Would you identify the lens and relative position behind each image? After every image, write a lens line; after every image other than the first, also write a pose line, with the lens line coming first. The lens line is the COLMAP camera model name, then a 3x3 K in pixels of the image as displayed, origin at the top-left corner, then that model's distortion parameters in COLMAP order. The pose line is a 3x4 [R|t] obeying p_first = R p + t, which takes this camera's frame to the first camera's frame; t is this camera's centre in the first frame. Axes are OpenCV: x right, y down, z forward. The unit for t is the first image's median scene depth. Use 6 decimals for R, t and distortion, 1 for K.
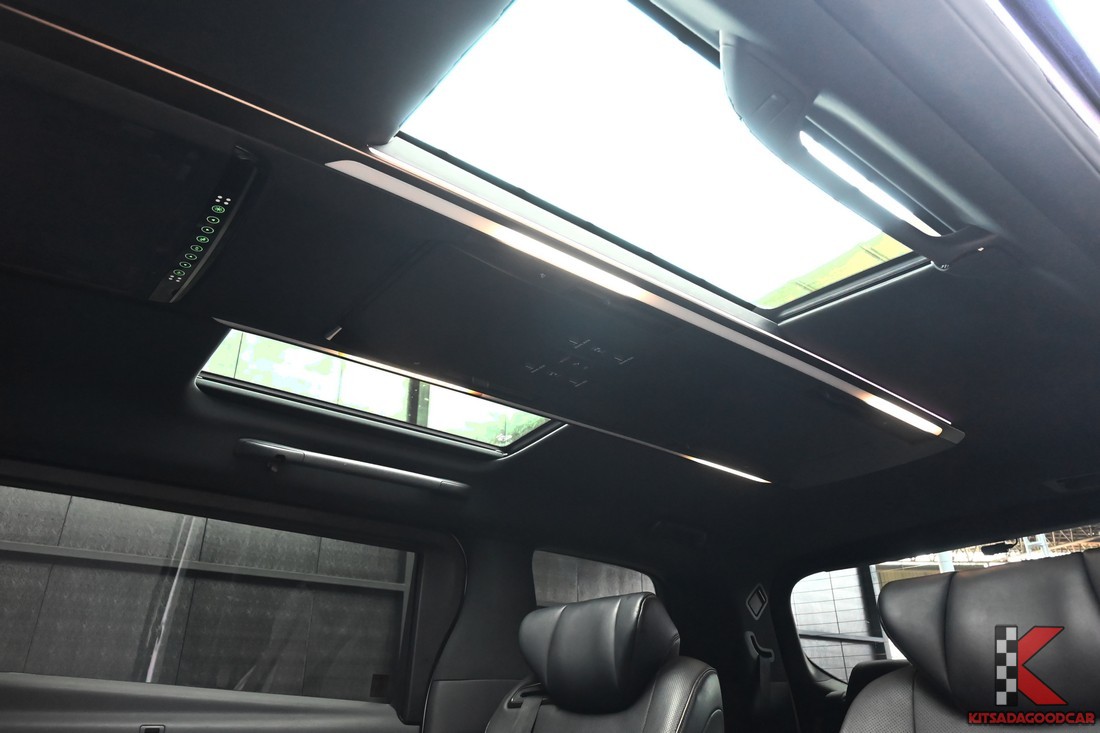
lens RADIAL K [[756.6, 0, 552.8], [0, 756.6, 368.0], [0, 0, 1]] dist [0.000590, -0.001817]
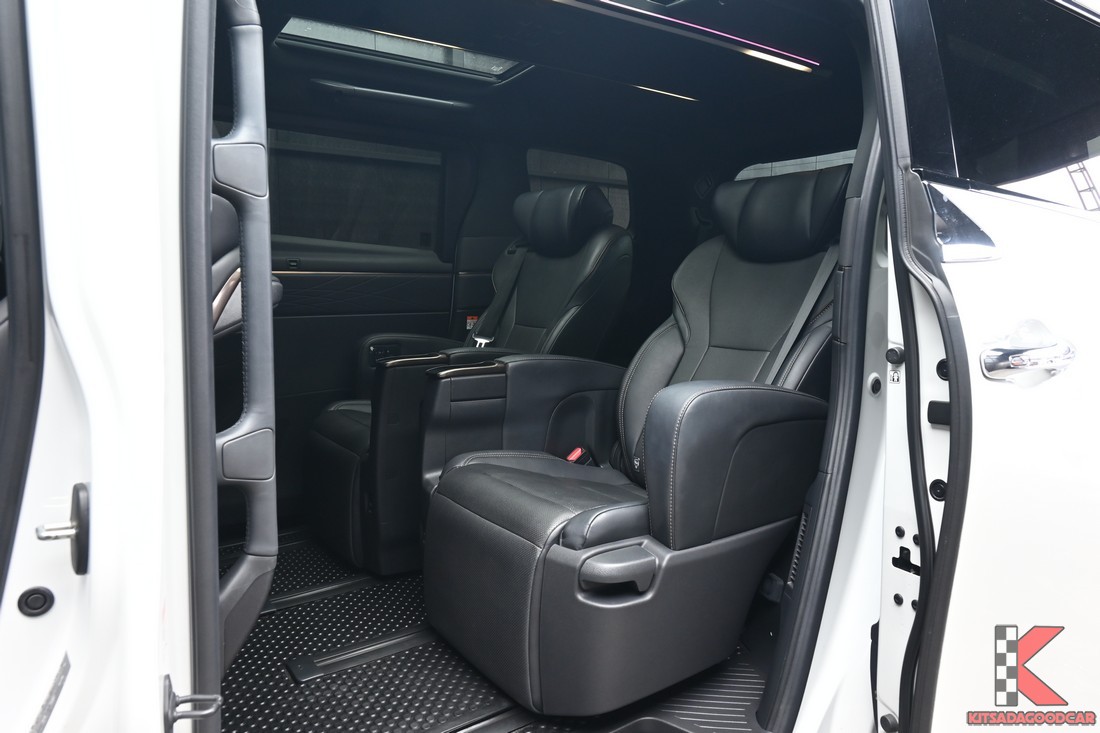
lens RADIAL K [[756.6, 0, 550.6], [0, 756.6, 368.0], [0, 0, 1]] dist [0.000590, -0.001817]
pose [[0.996920, 0.026705, -0.073740, 0.151192], [0.016187, 0.849933, 0.526642, -0.170574], [0.076738, -0.526214, 0.846883, -0.437501]]
